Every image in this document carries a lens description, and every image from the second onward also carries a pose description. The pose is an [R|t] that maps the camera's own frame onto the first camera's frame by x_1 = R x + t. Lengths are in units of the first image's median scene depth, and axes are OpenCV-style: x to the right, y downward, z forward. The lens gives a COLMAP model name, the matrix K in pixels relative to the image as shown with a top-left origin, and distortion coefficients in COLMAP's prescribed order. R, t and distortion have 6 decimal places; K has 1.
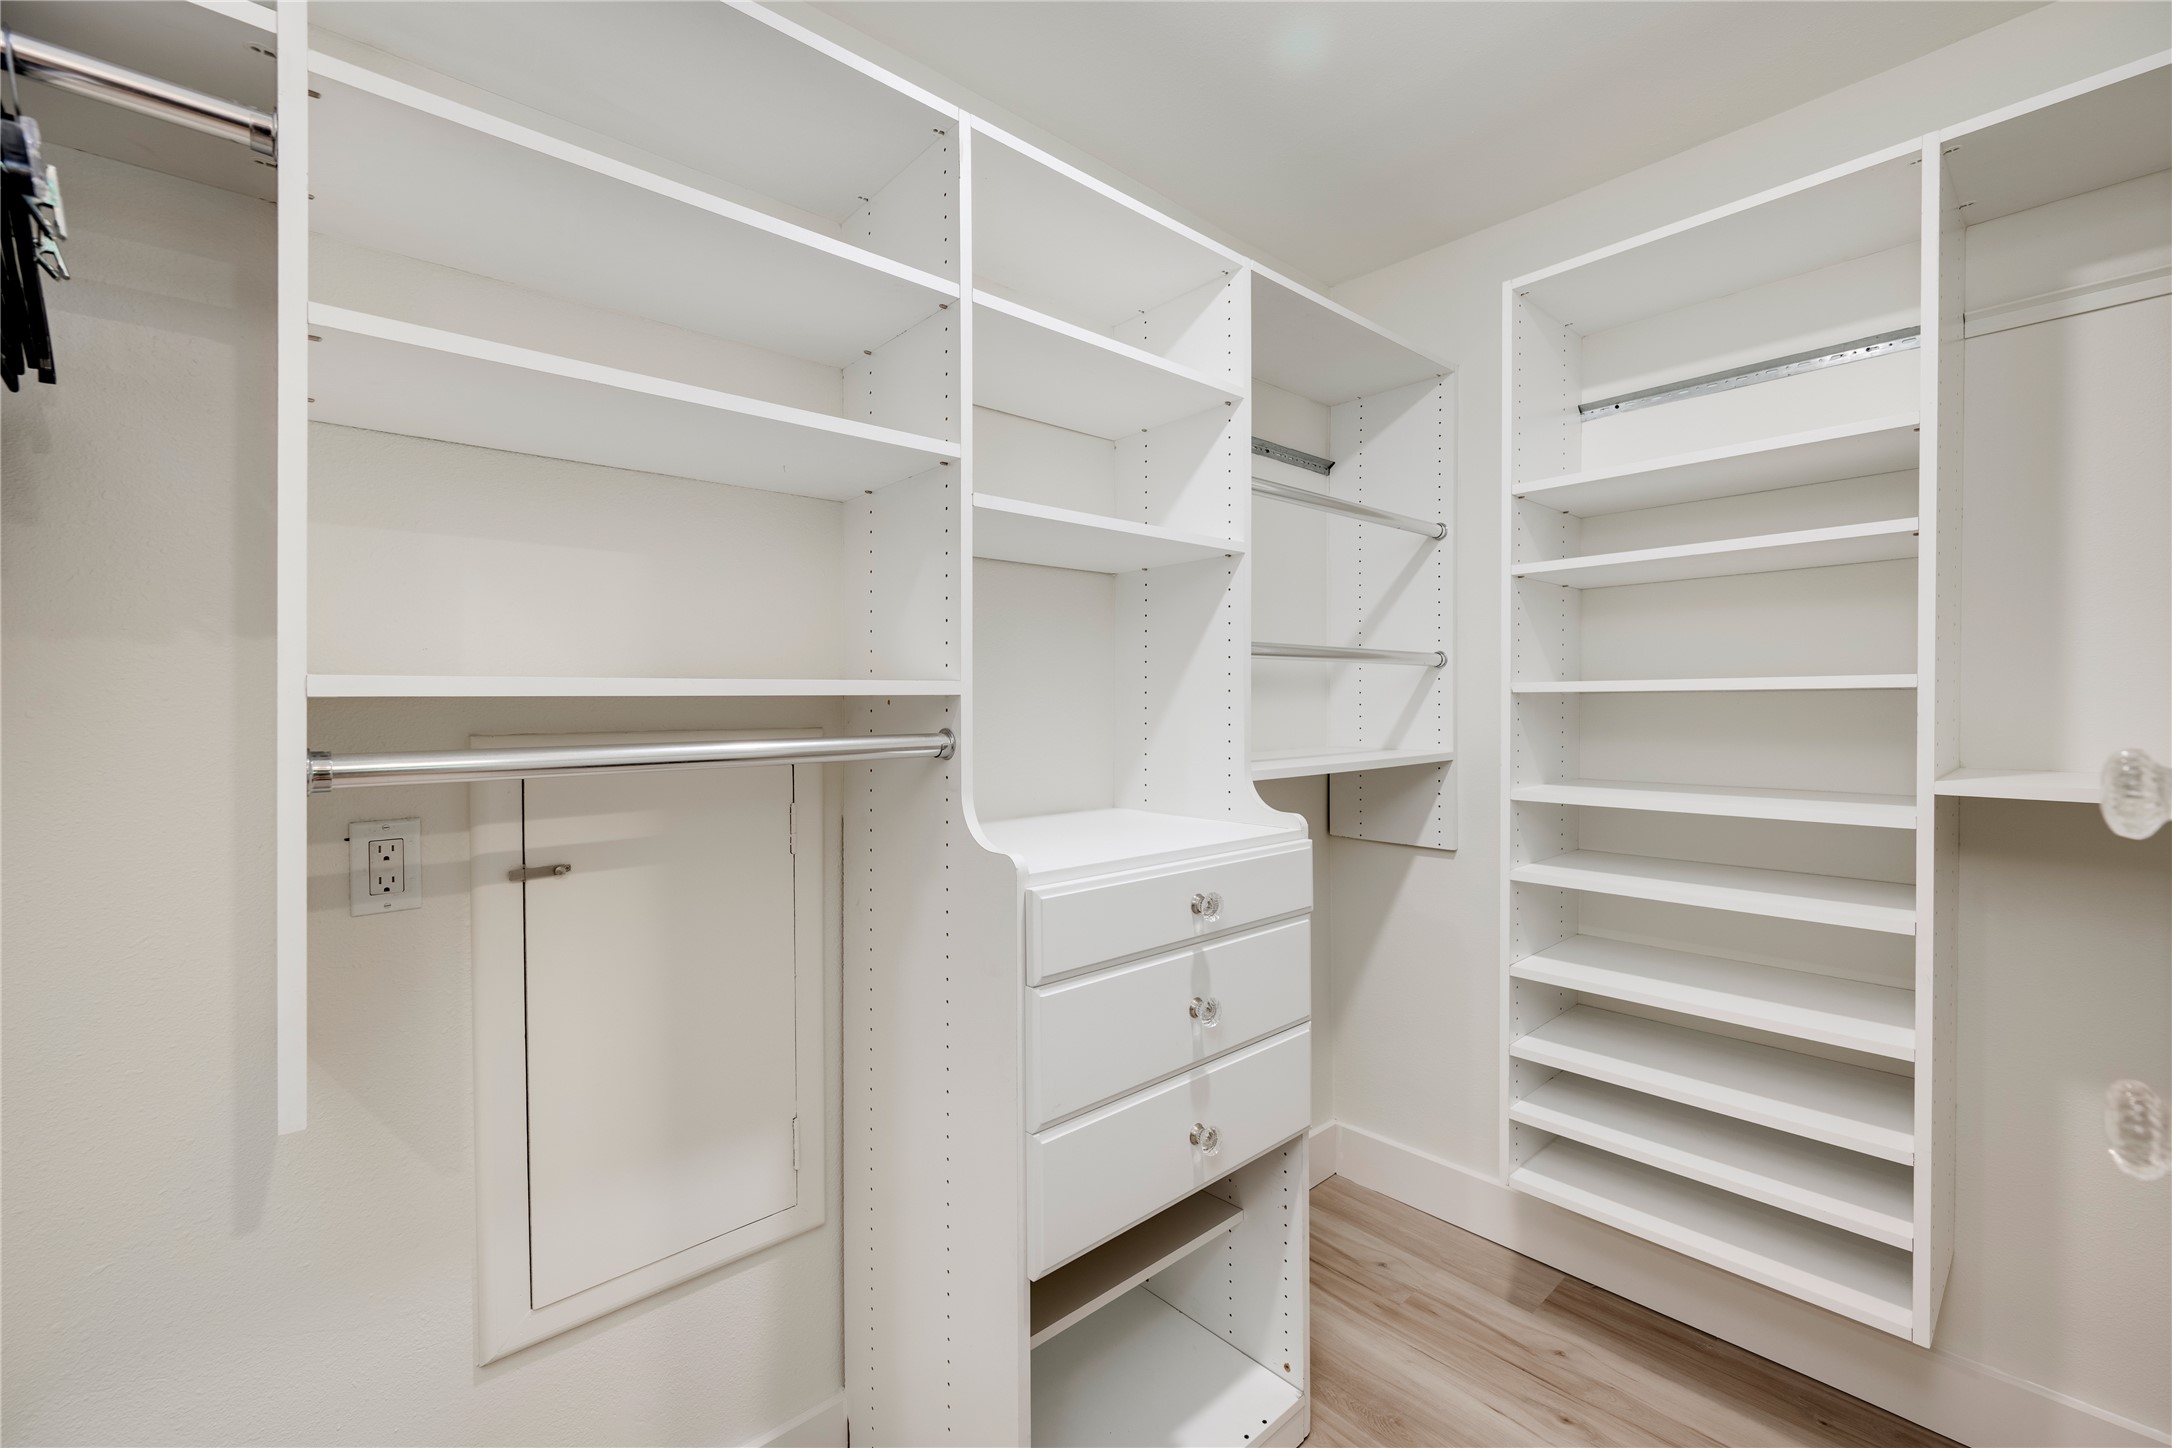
lens RADIAL K [[884.9, 0, 1068.8], [0, 884.9, 723.0], [0, 0, 1]] dist [0.000396, 0.000216]
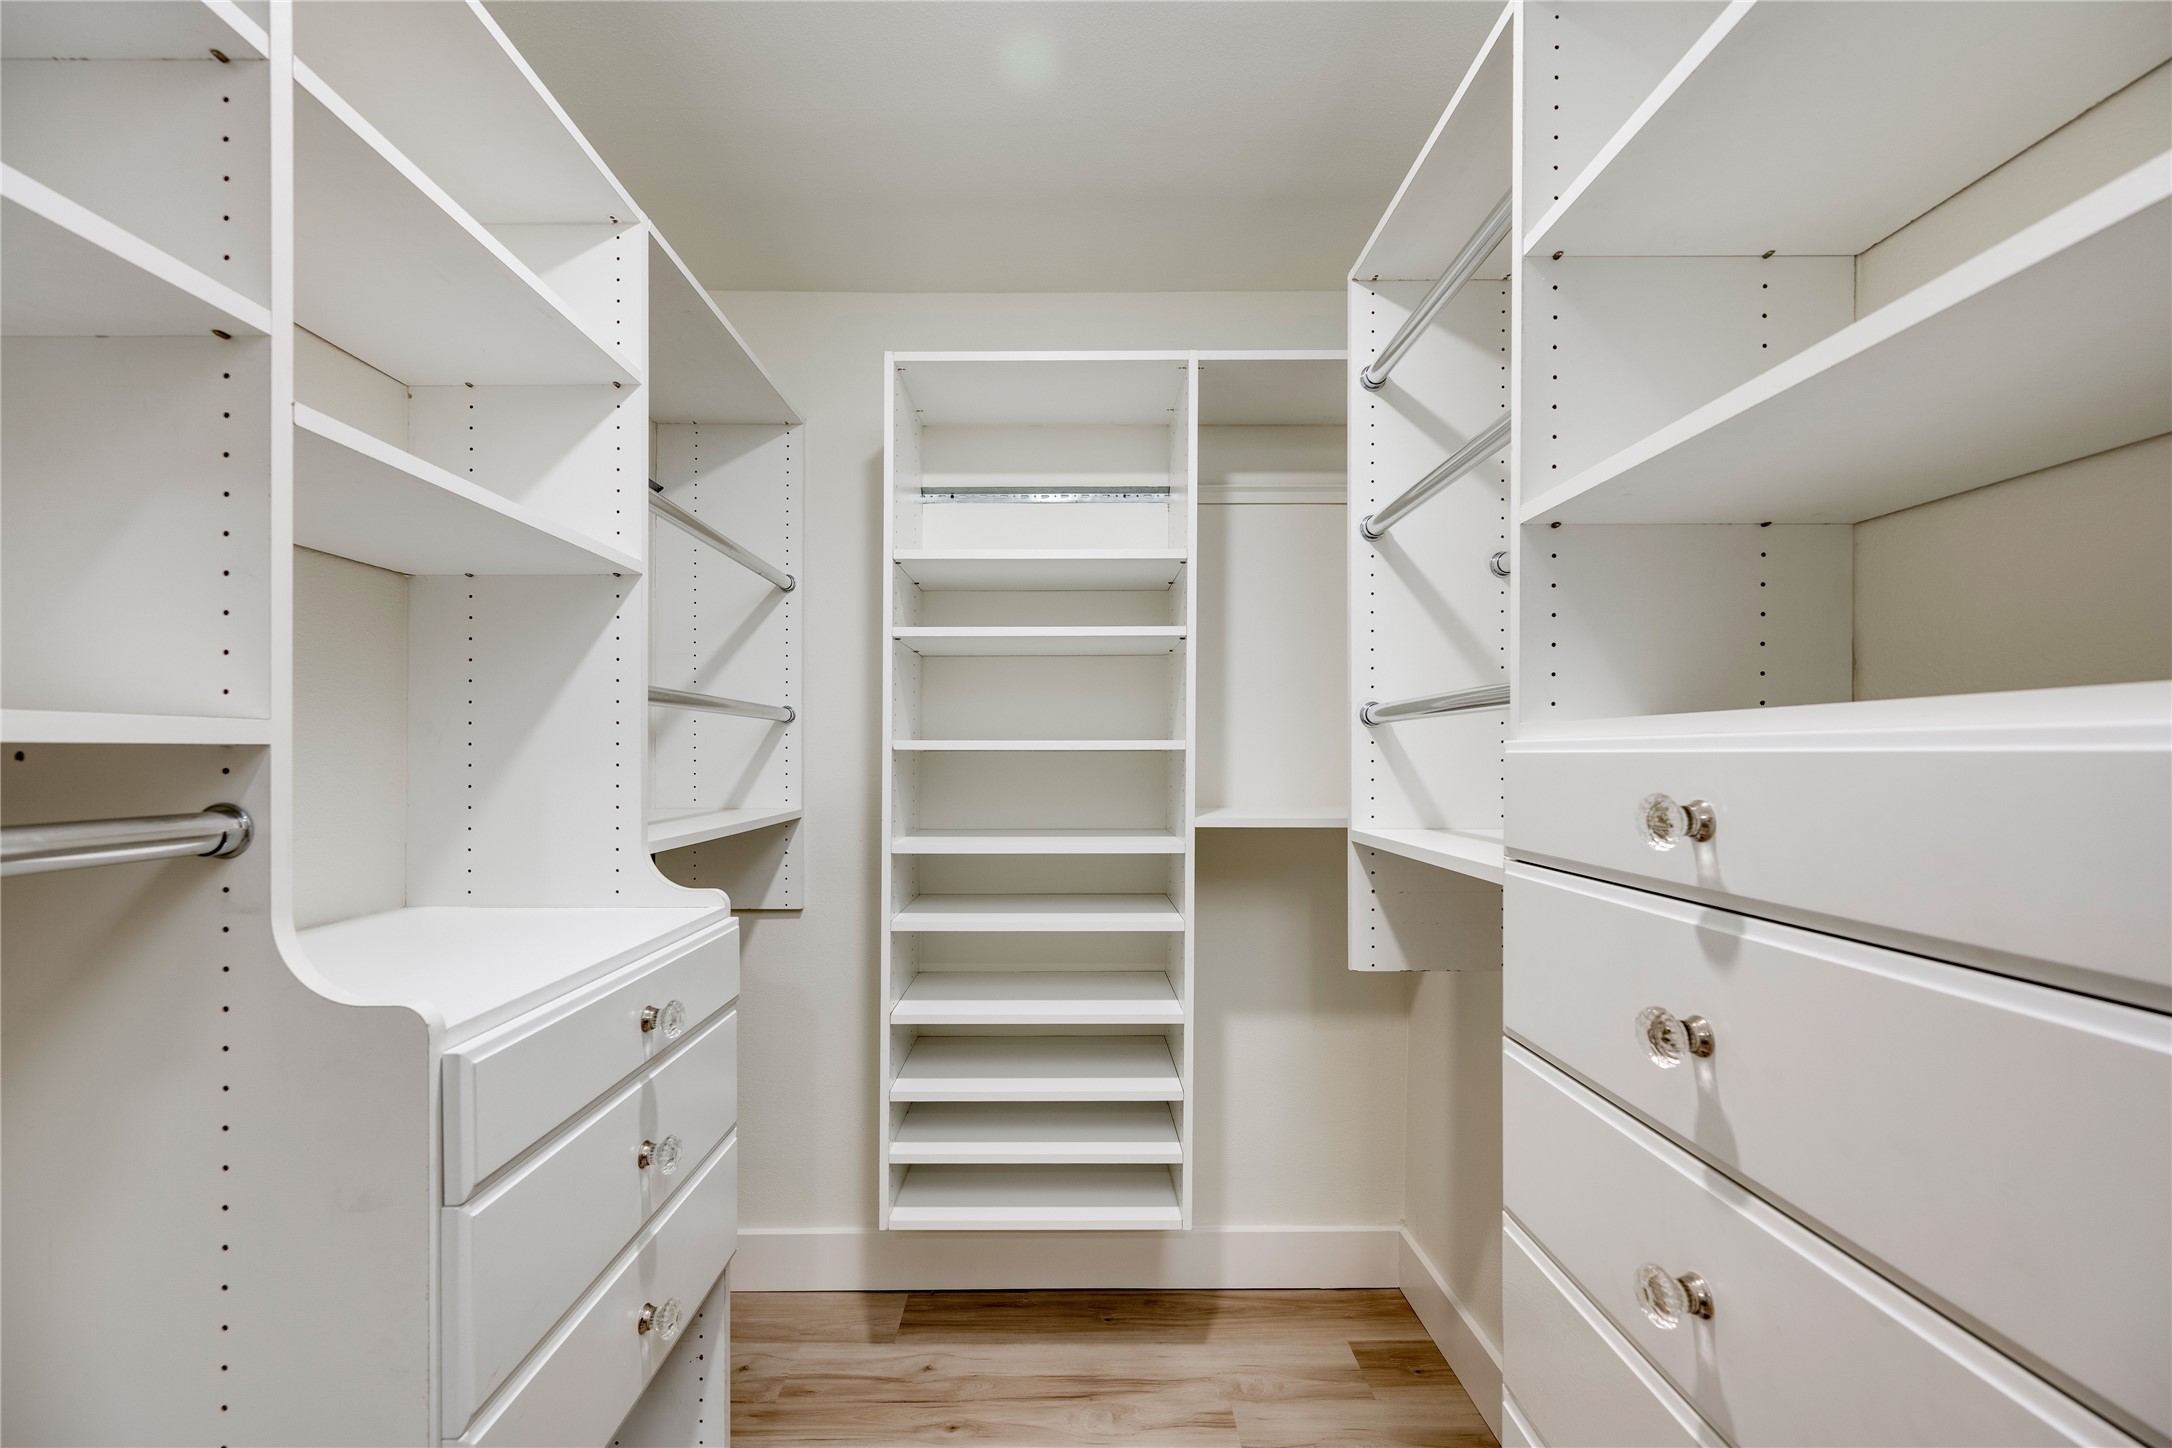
lens RADIAL K [[895.3, 0, 1054.5], [0, 895.3, 768.2], [0, 0, 1]] dist [0.000987, 0.000451]
pose [[0.669737, -0.003924, 0.742588, -0.155963], [0.012445, 0.999905, -0.005941, -0.004538], [-0.742494, 0.013220, 0.669722, 0.165992]]
